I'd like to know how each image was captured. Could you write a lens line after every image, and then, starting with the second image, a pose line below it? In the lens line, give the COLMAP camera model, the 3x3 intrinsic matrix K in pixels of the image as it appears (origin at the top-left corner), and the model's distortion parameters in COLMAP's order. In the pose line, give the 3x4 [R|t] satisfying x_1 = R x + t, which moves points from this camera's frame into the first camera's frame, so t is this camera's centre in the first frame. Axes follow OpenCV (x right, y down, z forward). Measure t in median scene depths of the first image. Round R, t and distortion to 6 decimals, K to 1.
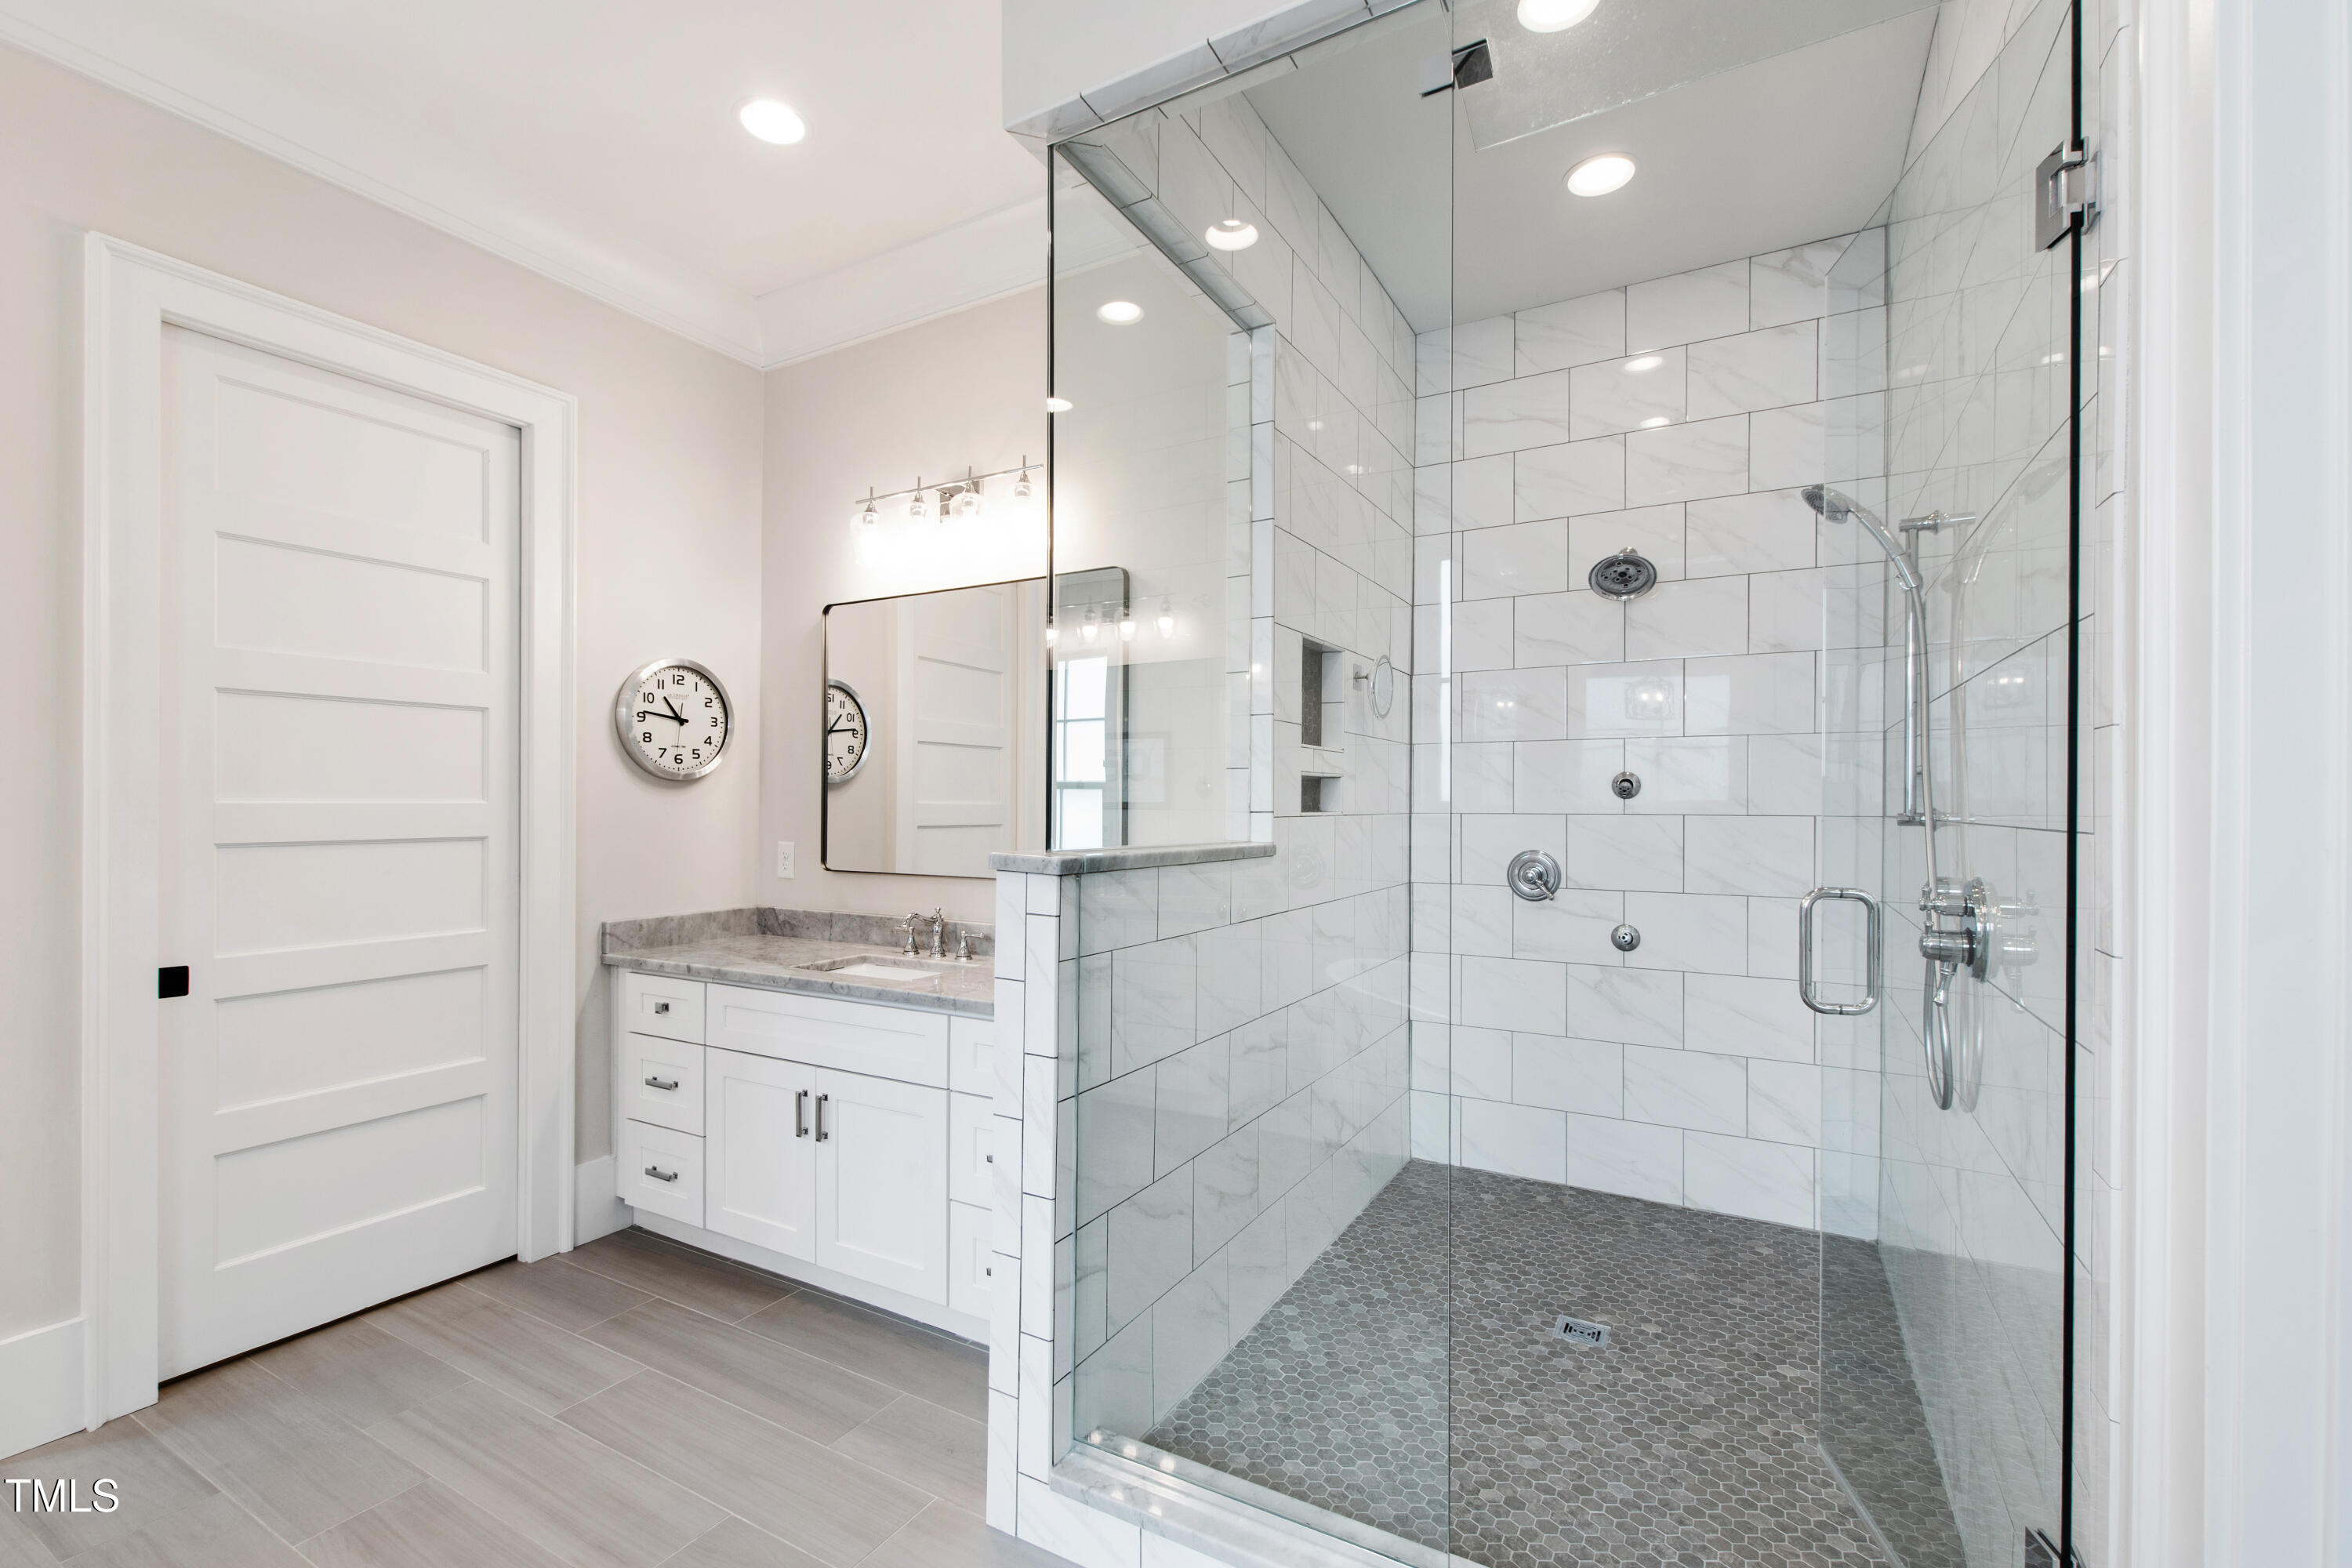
lens RADIAL K [[1016.8, 0, 1175.2], [0, 1016.8, 796.1], [0, 0, 1]] dist [0.002399, -0.003652]
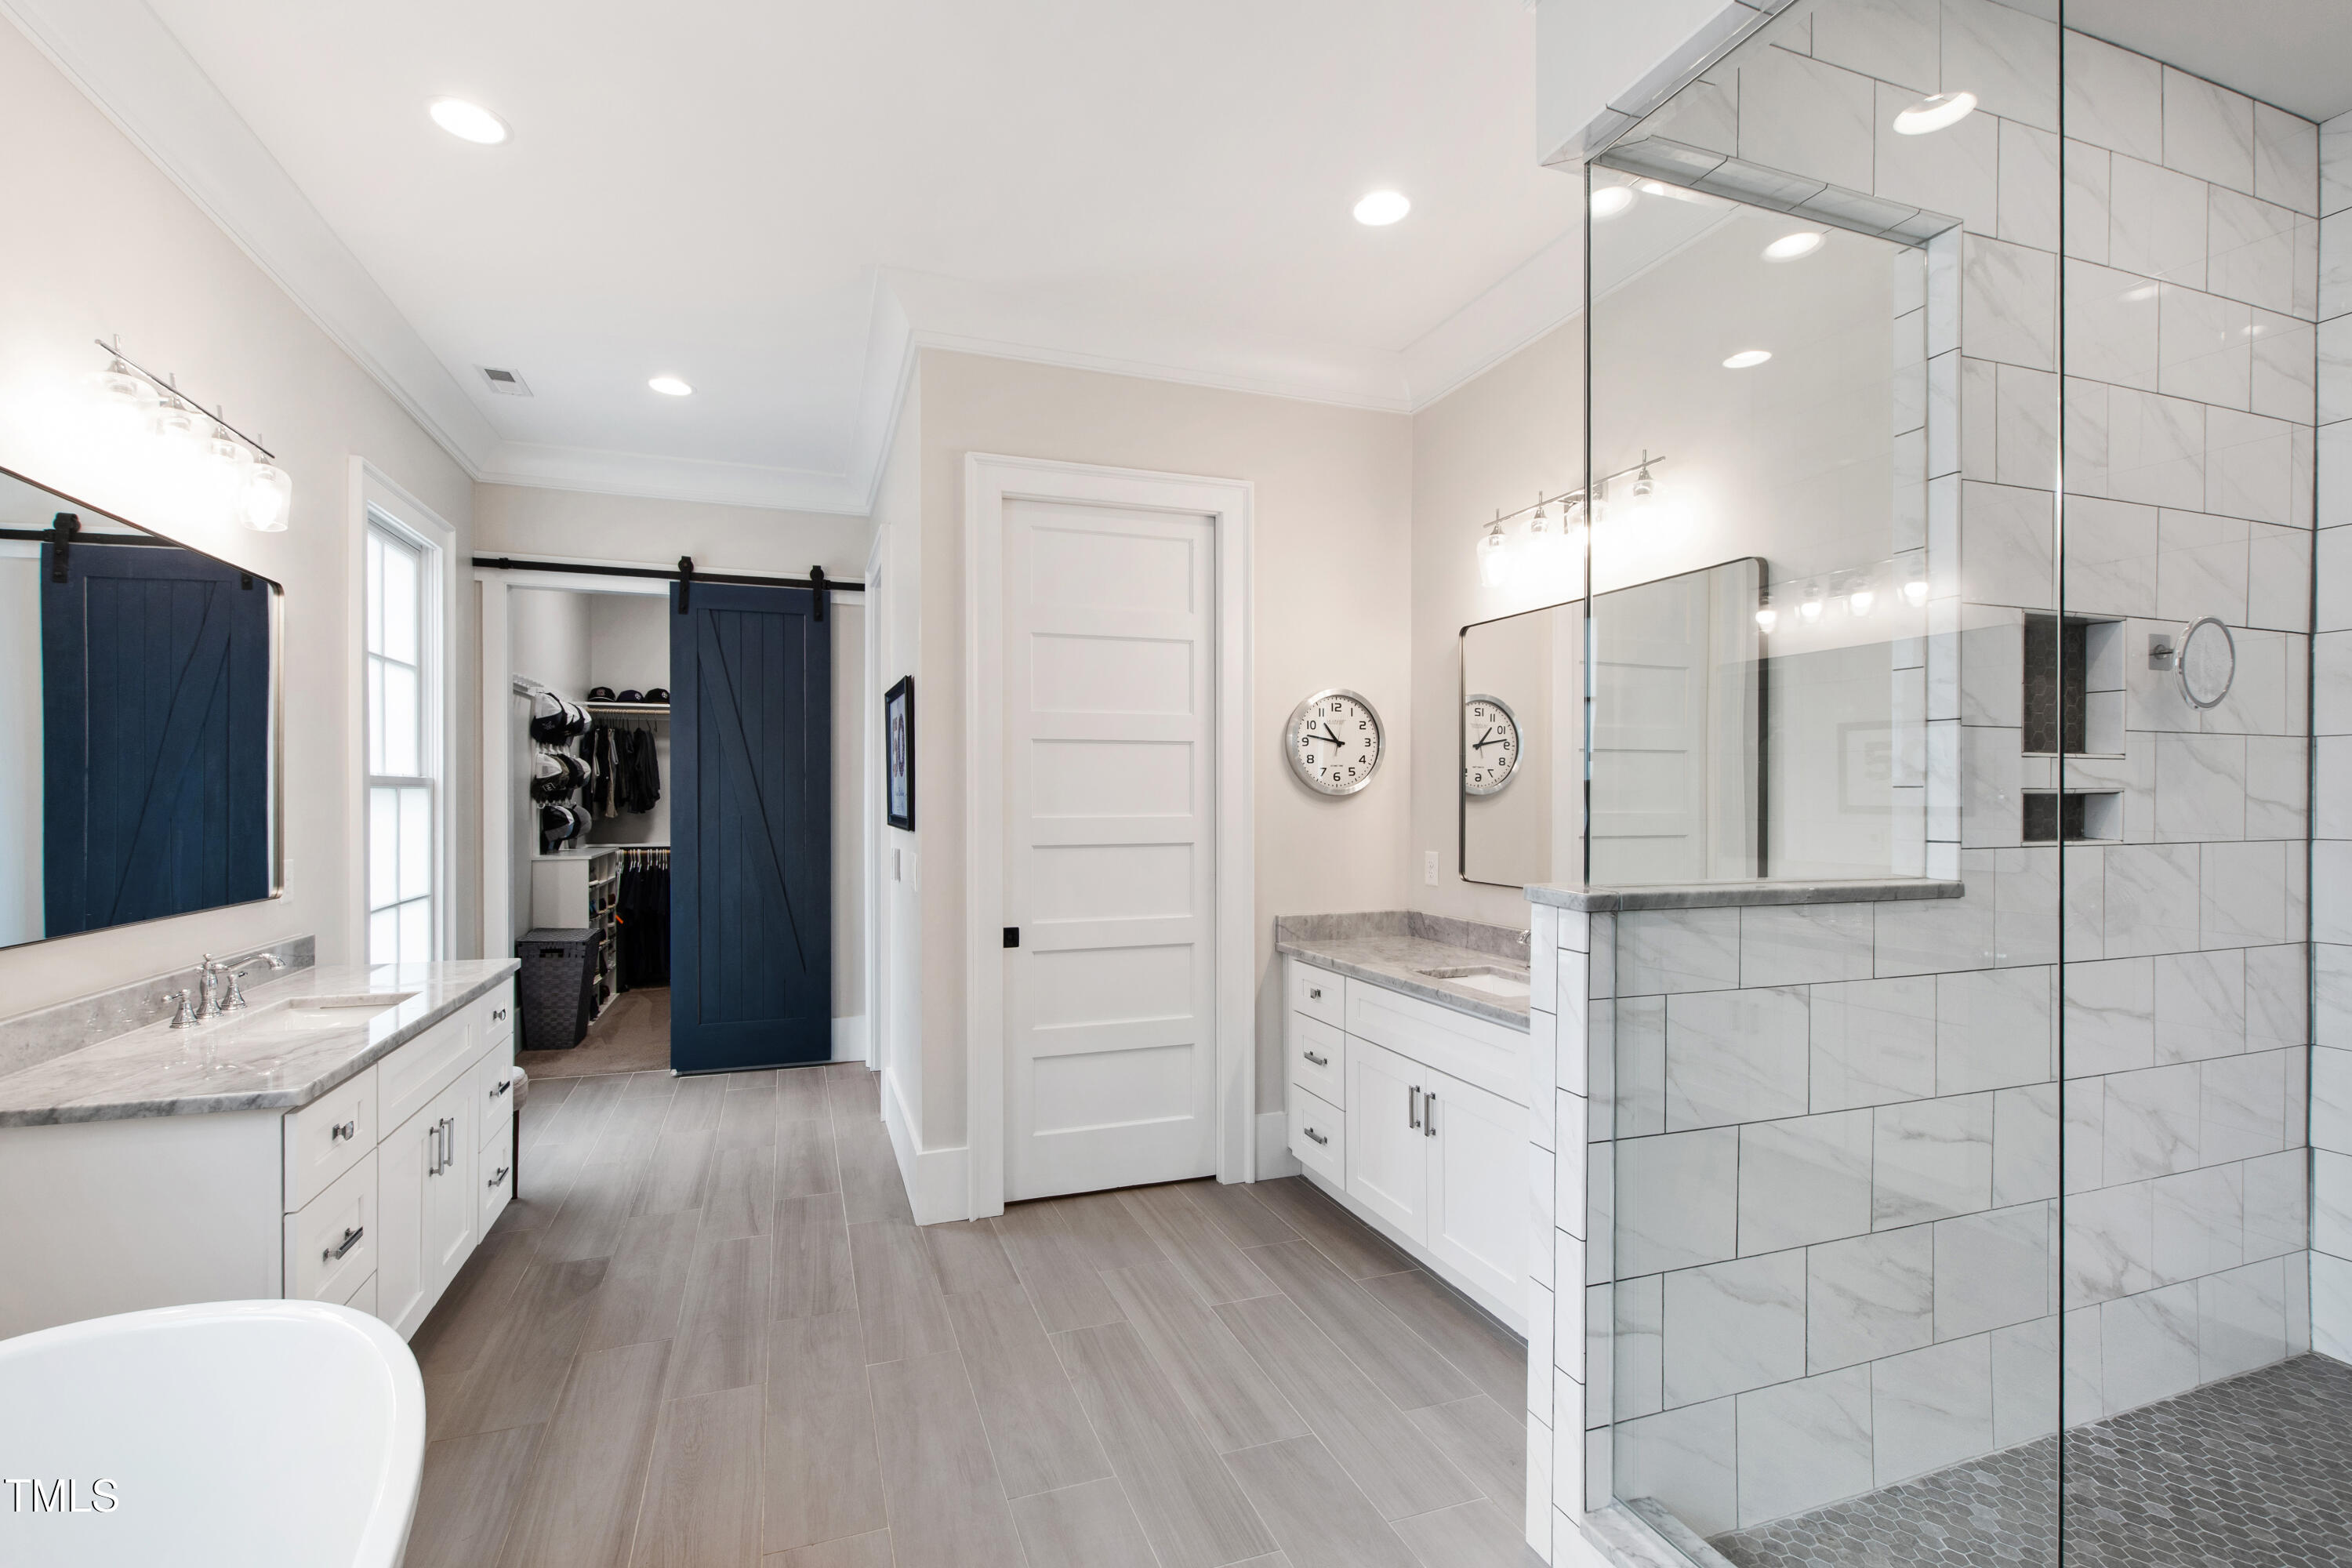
lens RADIAL K [[1049.9, 0, 1172.5], [0, 1049.9, 789.0], [0, 0, 1]] dist [-0.002686, -0.001658]
pose [[0.759668, -0.002392, -0.650306, 0.154441], [0.003687, 0.999993, 0.000629, -0.027080], [0.650300, -0.002875, 0.759672, -0.016759]]
